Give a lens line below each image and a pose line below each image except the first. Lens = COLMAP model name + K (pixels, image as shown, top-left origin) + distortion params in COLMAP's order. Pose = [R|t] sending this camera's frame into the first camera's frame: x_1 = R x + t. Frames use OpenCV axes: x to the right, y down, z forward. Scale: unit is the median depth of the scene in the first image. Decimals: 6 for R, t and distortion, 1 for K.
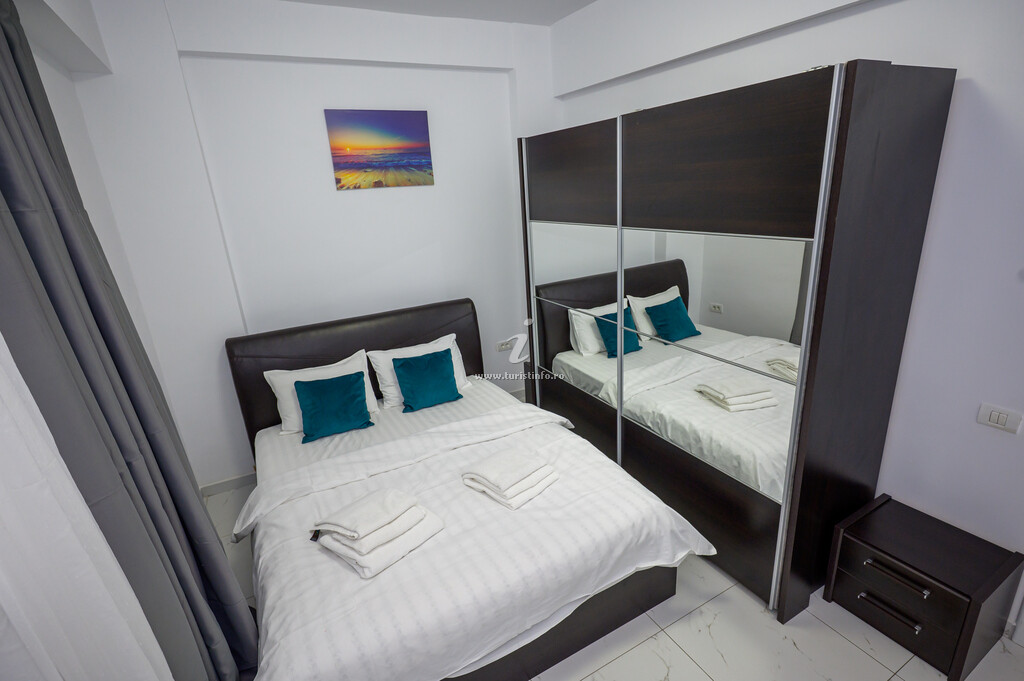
lens RADIAL K [[487.2, 0, 522.5], [0, 487.2, 344.6], [0, 0, 1]] dist [-0.002375, 0.001984]
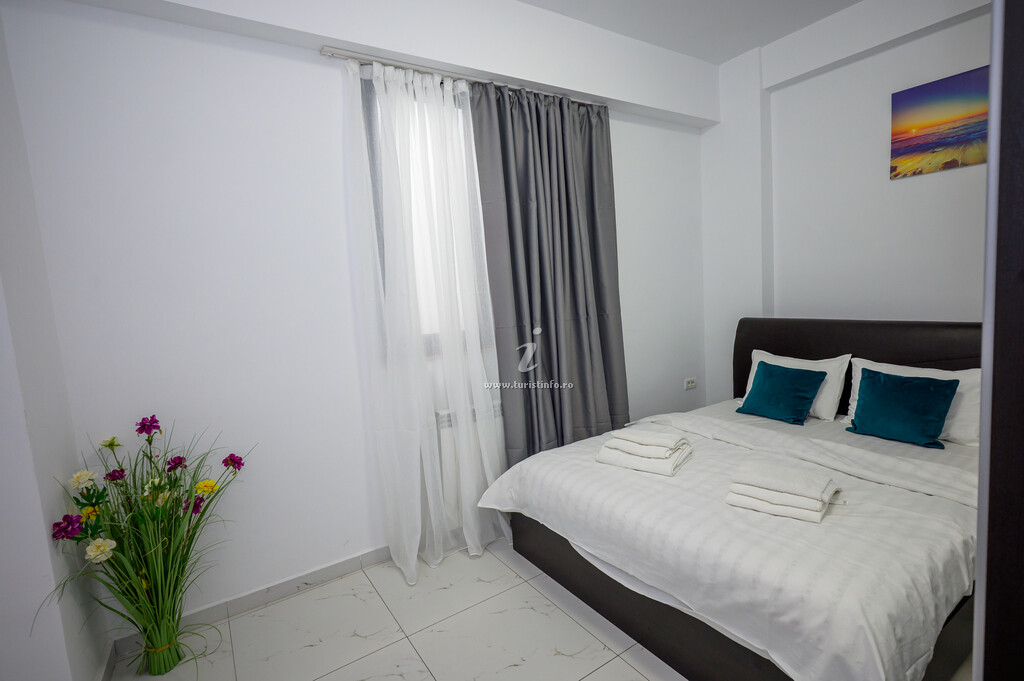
lens RADIAL K [[487.2, 0, 511.4], [0, 487.2, 342.5], [0, 0, 1]] dist [-0.002375, 0.001984]
pose [[0.088212, 0.171108, -0.981295, 0.503125], [-0.253361, 0.956590, 0.144025, 0.019325], [0.963341, 0.235917, 0.127735, 0.285972]]
